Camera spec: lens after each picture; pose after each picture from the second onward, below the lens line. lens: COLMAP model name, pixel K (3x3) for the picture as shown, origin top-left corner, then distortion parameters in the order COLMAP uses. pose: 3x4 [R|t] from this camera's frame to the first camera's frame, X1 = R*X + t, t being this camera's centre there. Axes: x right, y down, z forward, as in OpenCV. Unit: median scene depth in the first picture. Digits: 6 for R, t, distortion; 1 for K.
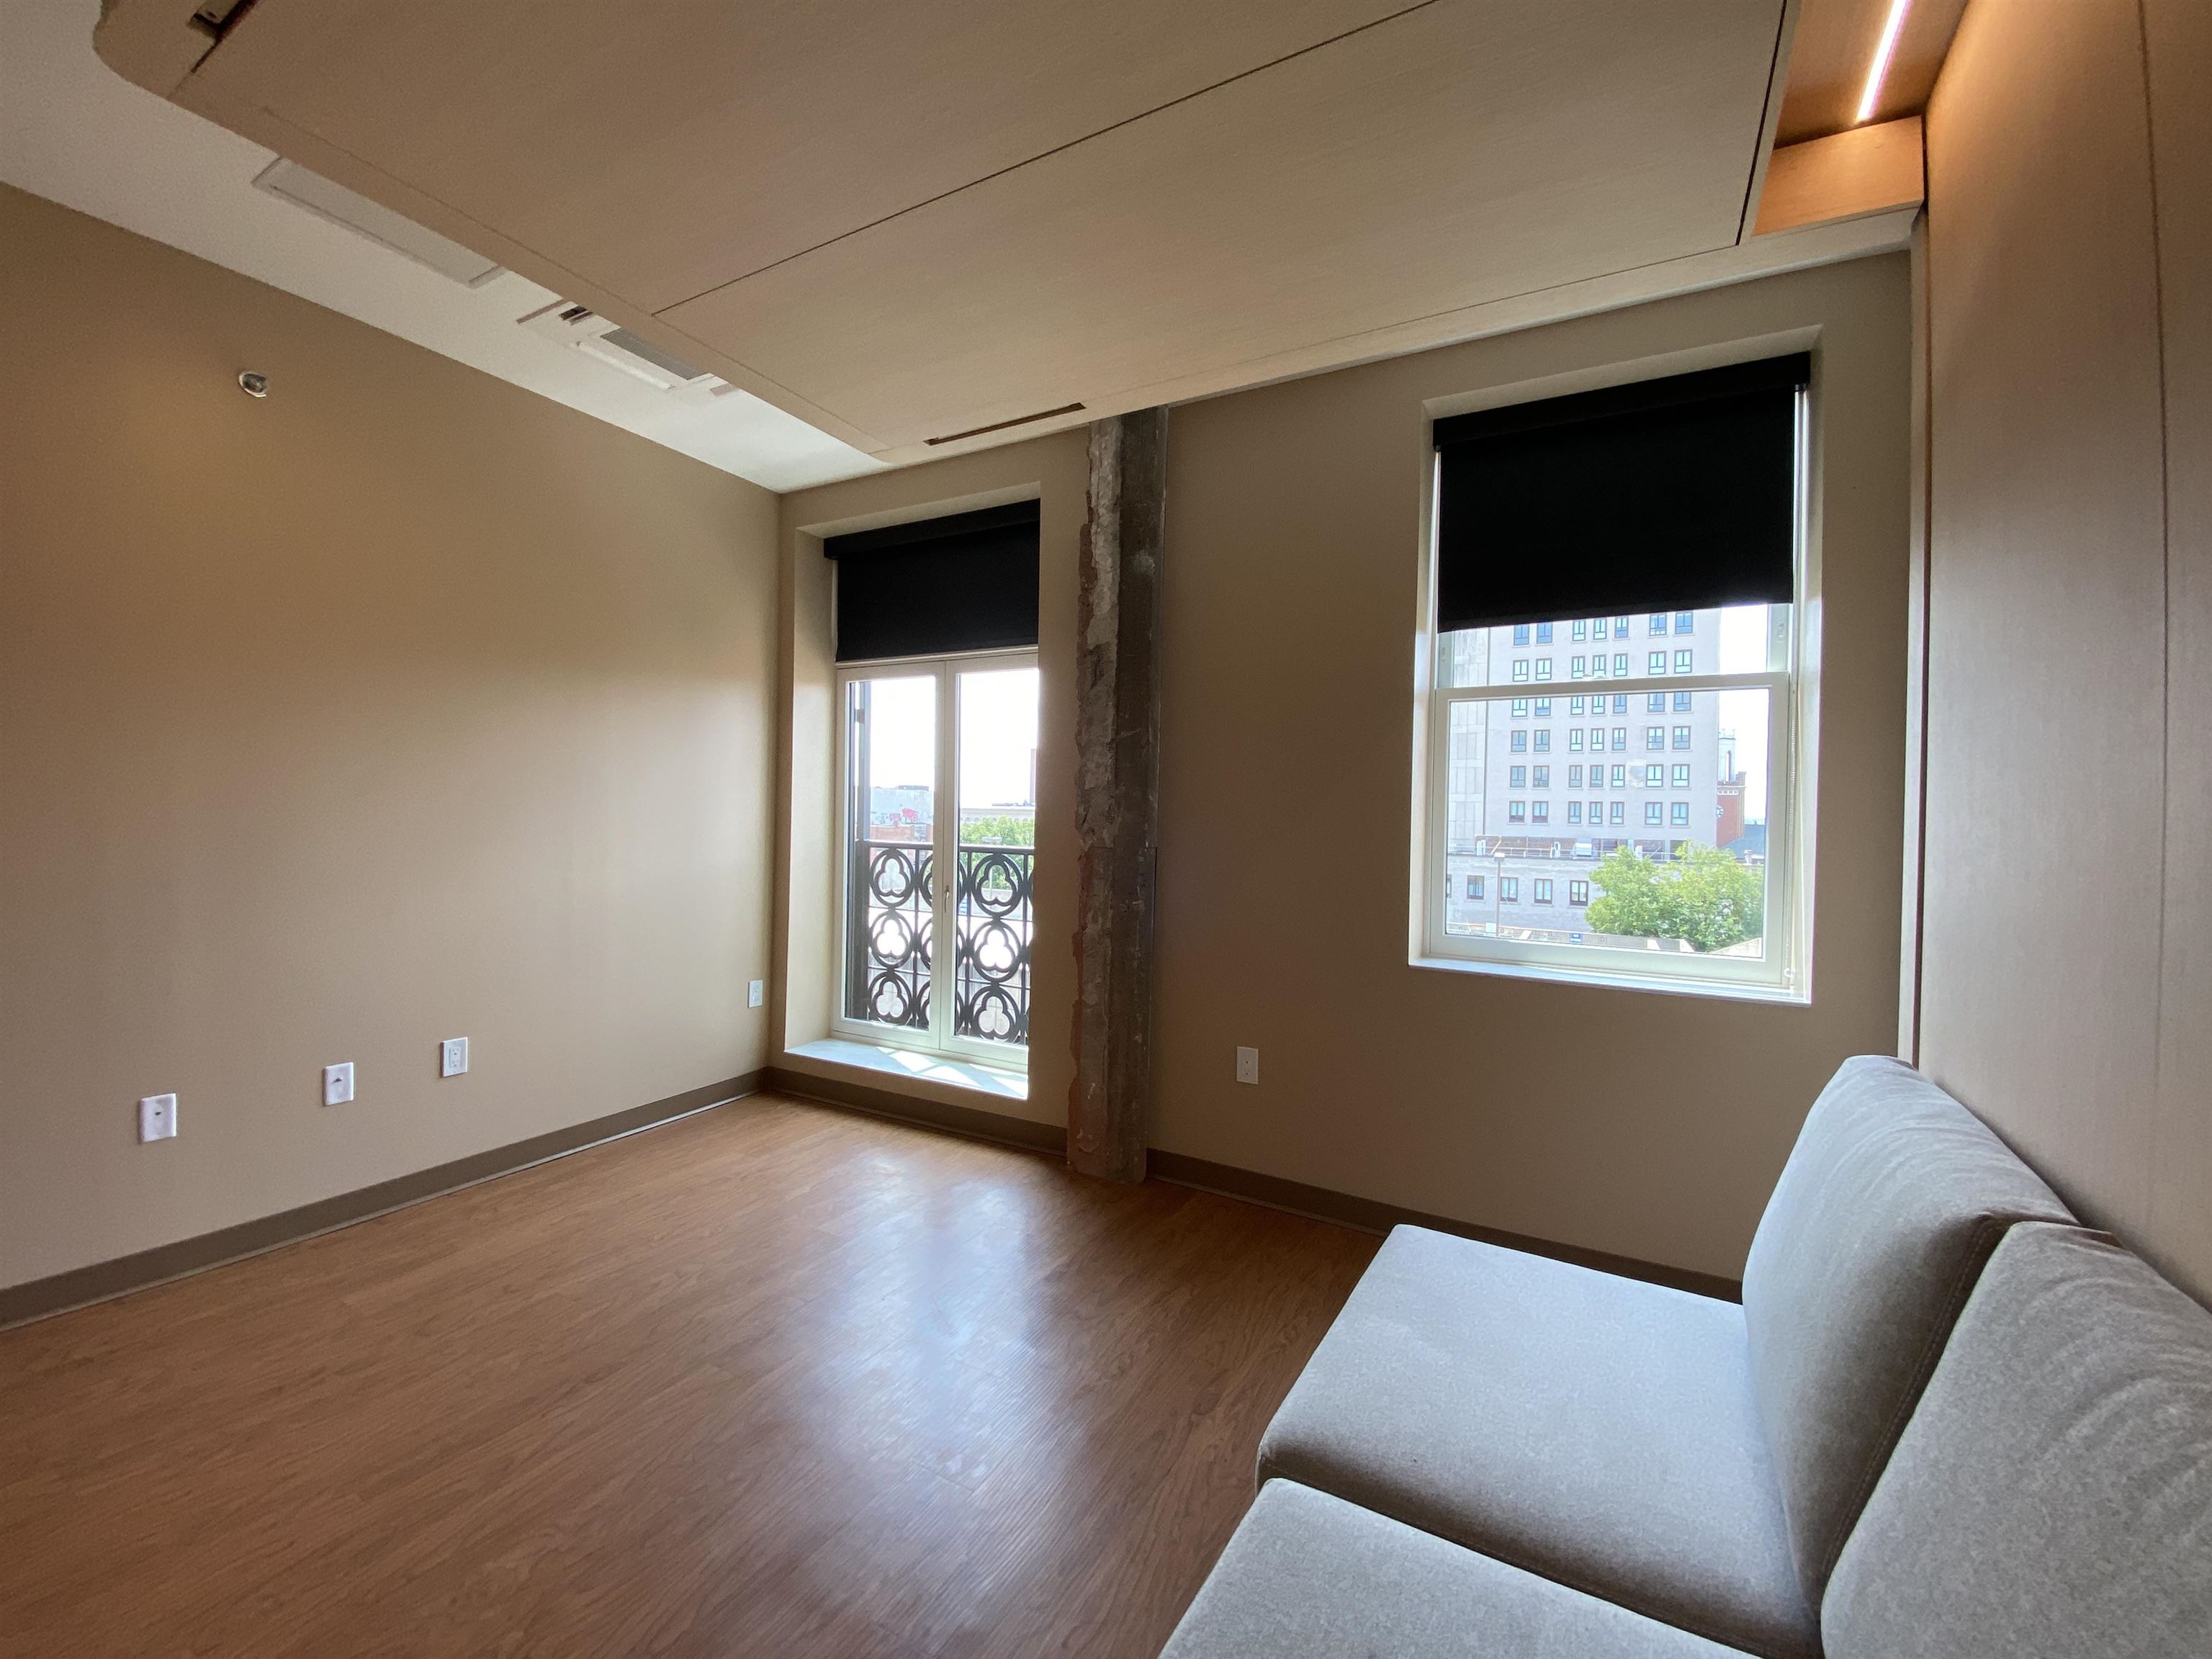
lens RADIAL K [[897.2, 0, 1104.0], [0, 897.2, 821.1], [0, 0, 1]] dist [0.023054, -0.020805]
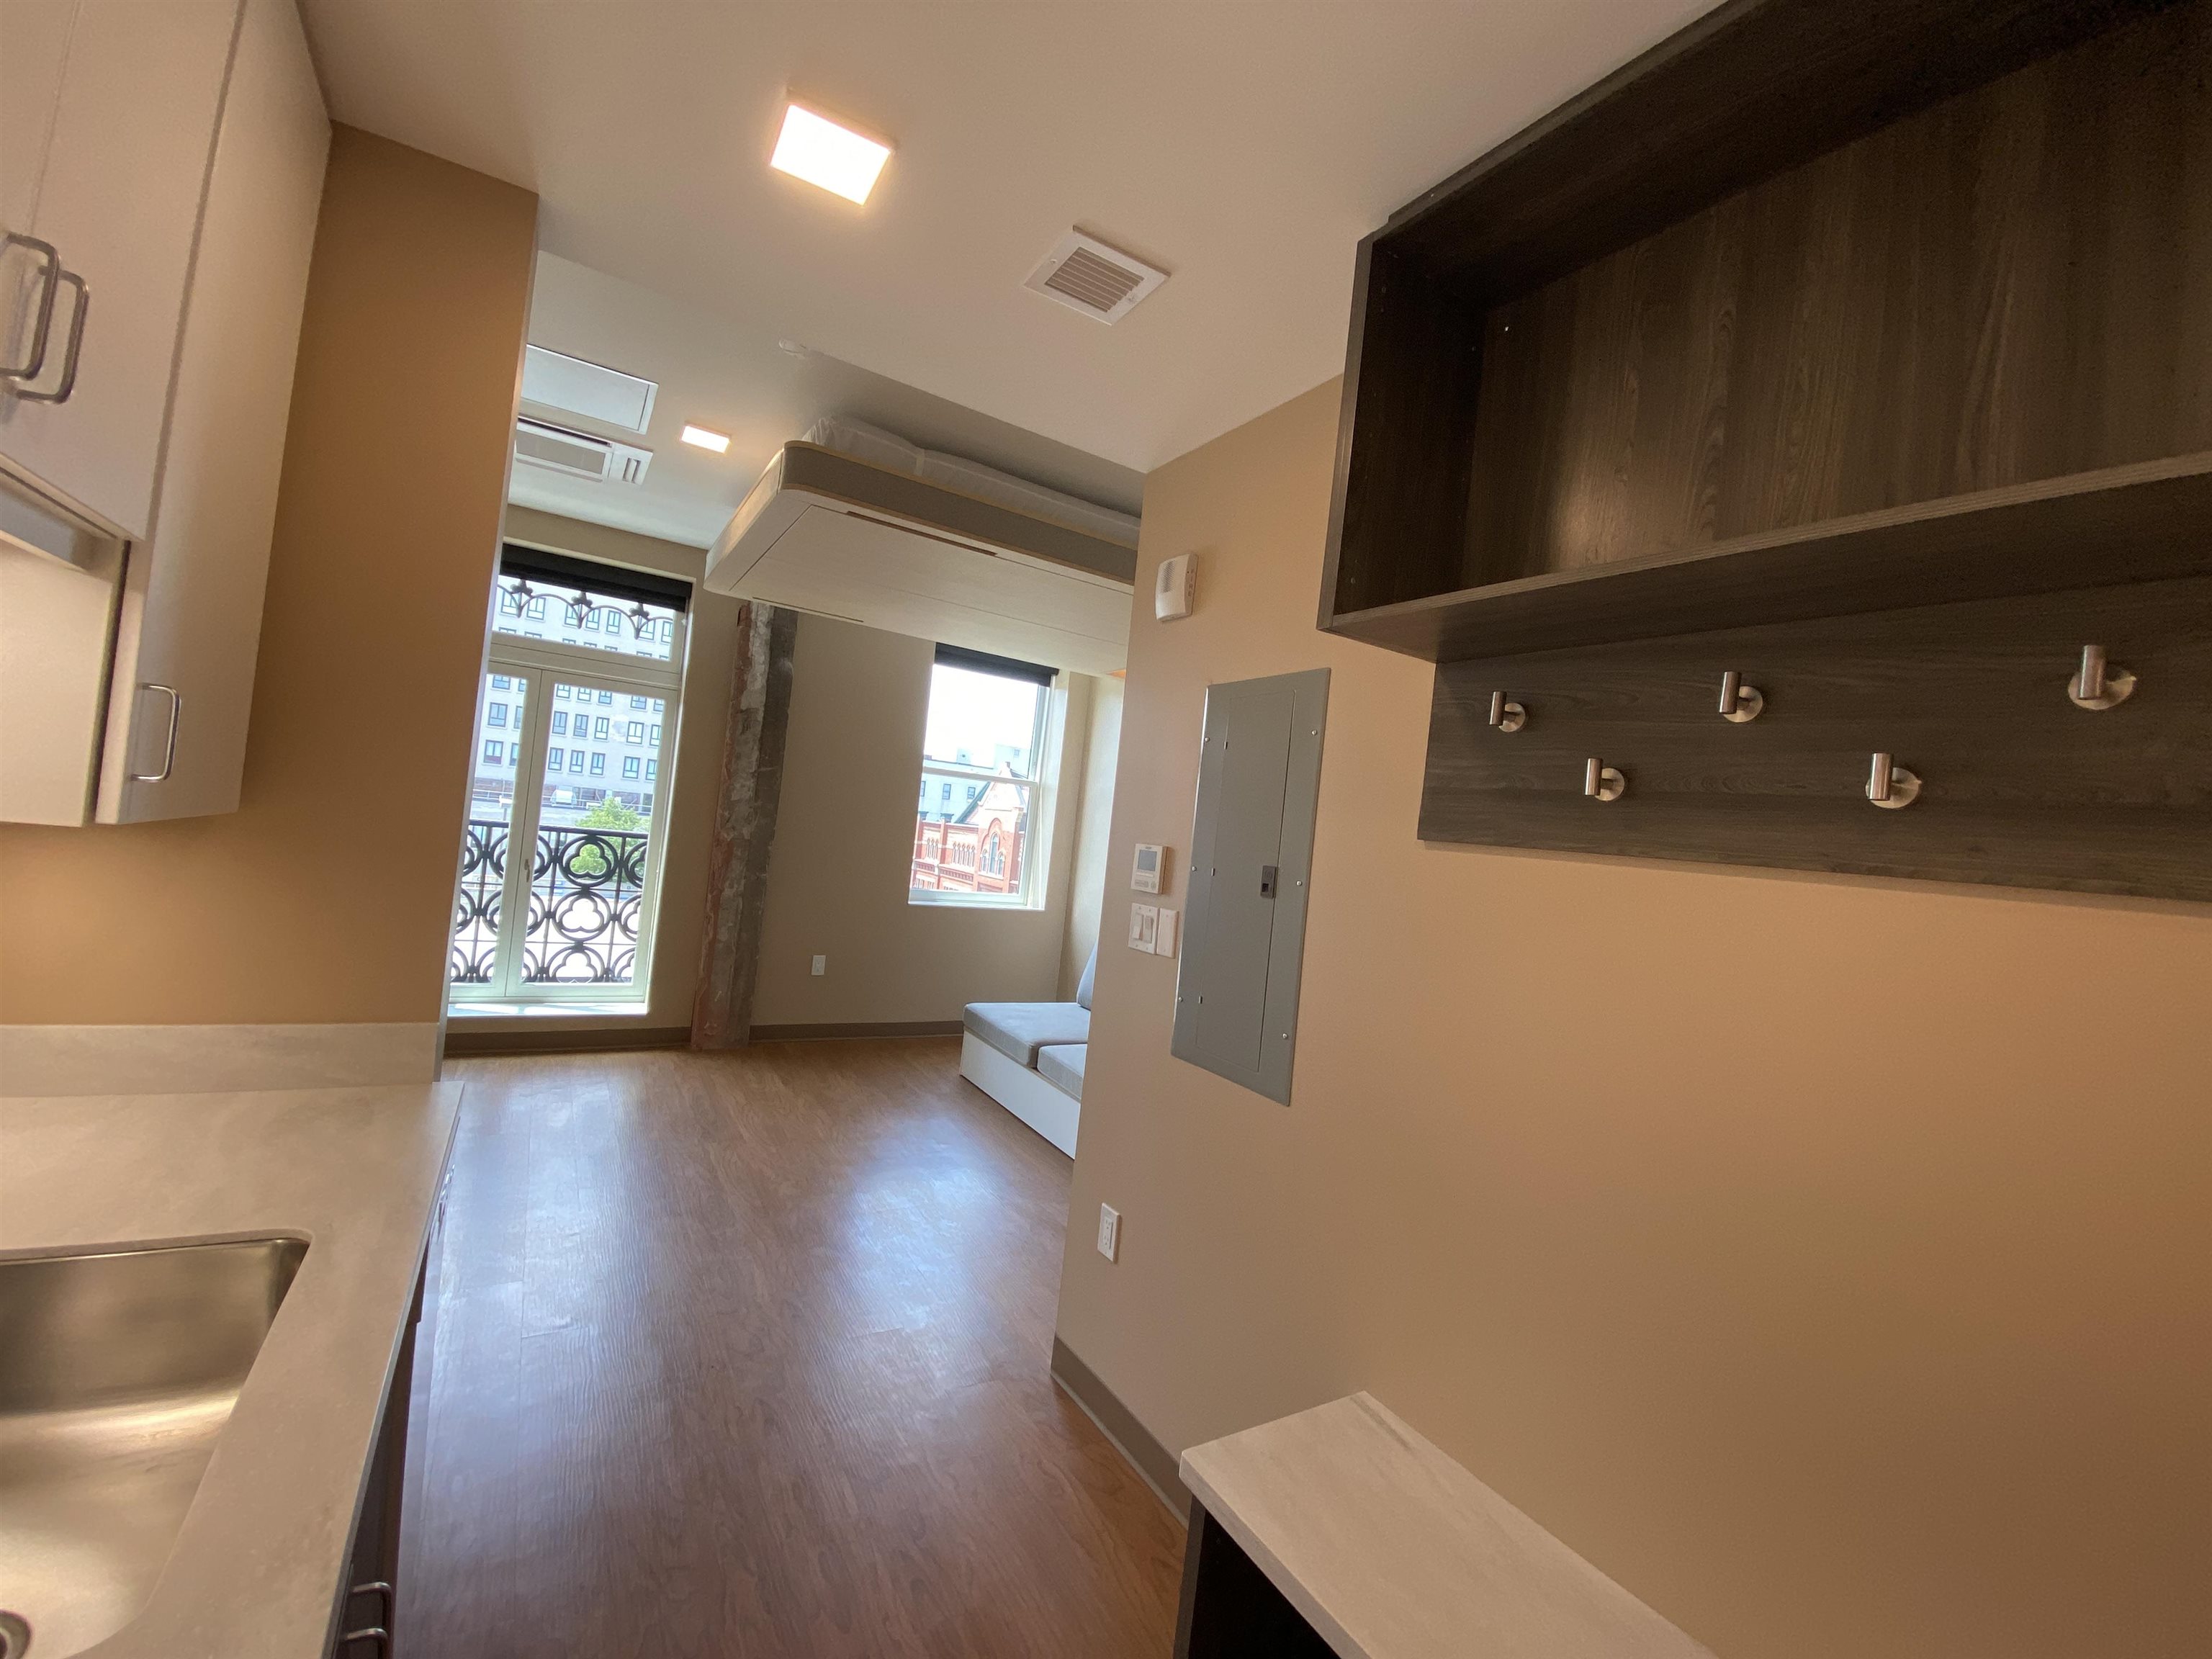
lens RADIAL K [[899.0, 0, 1100.8], [0, 899.0, 820.9], [0, 0, 1]] dist [0.023051, -0.021780]
pose [[0.488910, 0.041394, 0.871352, -1.035131], [-0.093614, 0.995595, 0.005230, -0.066889], [-0.867297, -0.084128, 0.490631, -0.296697]]
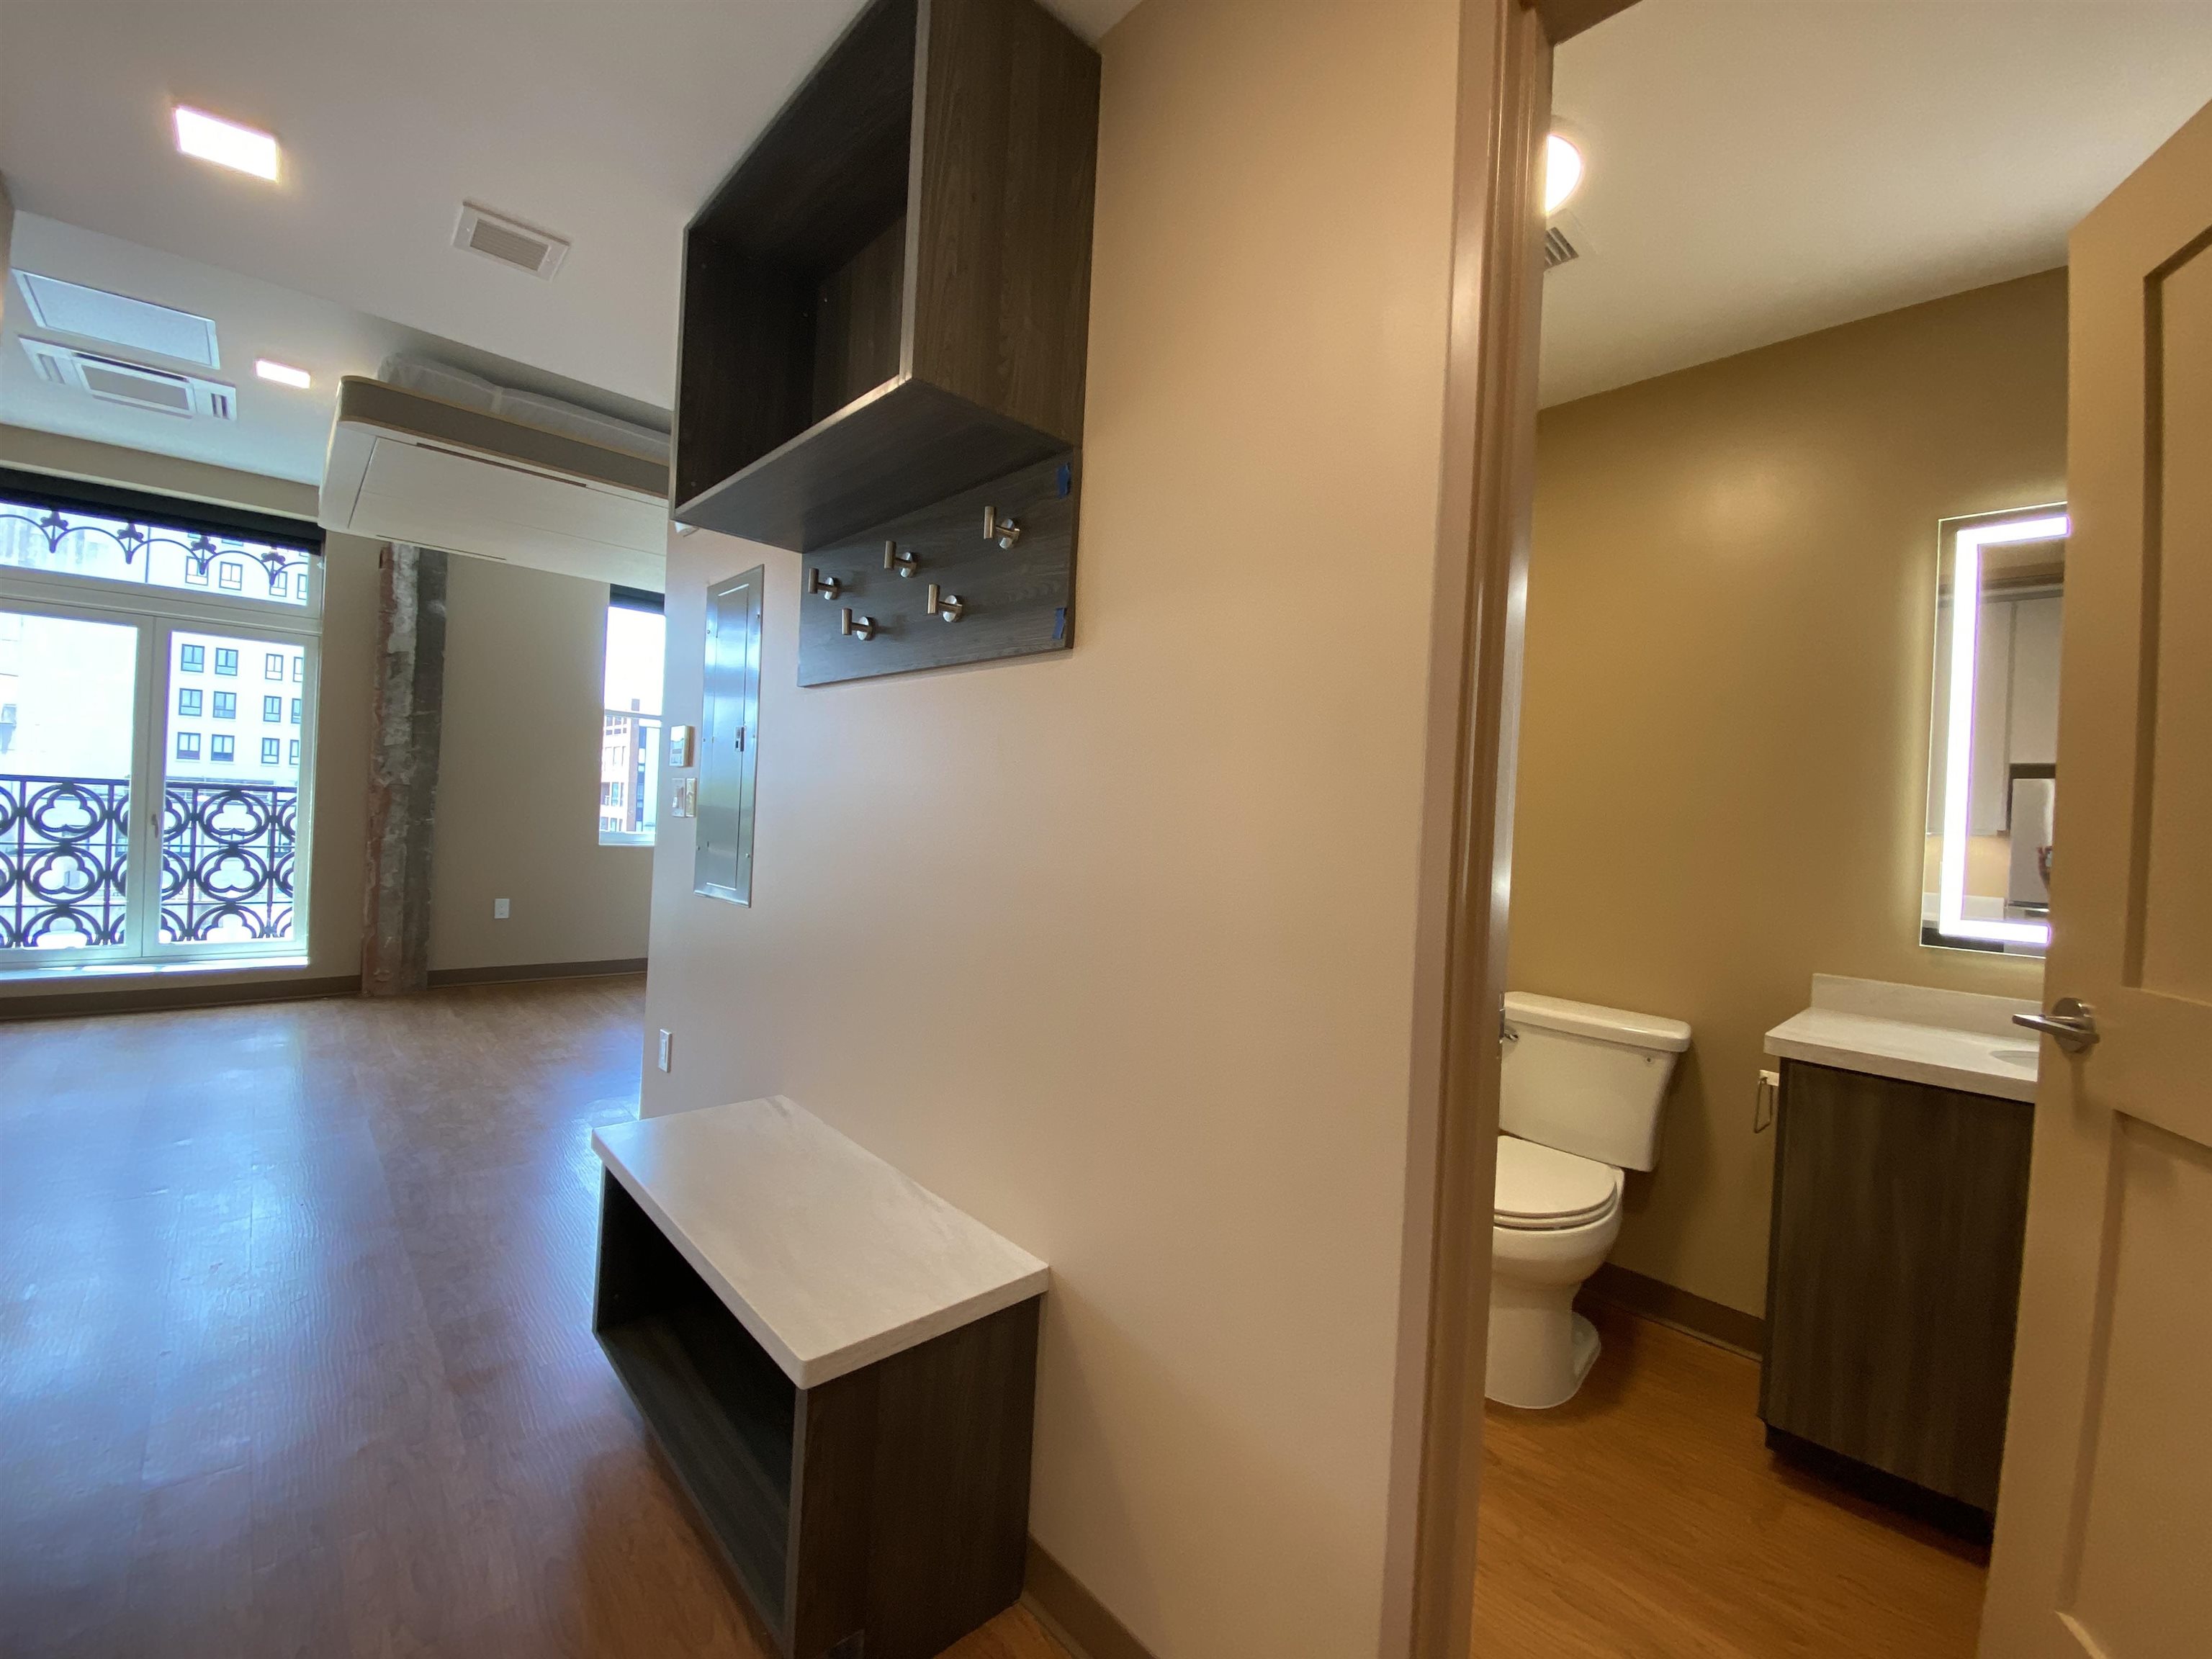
lens RADIAL K [[916.2, 0, 1101.8], [0, 916.2, 821.1], [0, 0, 1]] dist [-0.016489, -0.000505]
pose [[0.313278, -0.014964, 0.949543, -1.080259], [-0.040986, 0.998731, 0.029262, -0.002519], [-0.948776, -0.048085, 0.312268, -0.621171]]
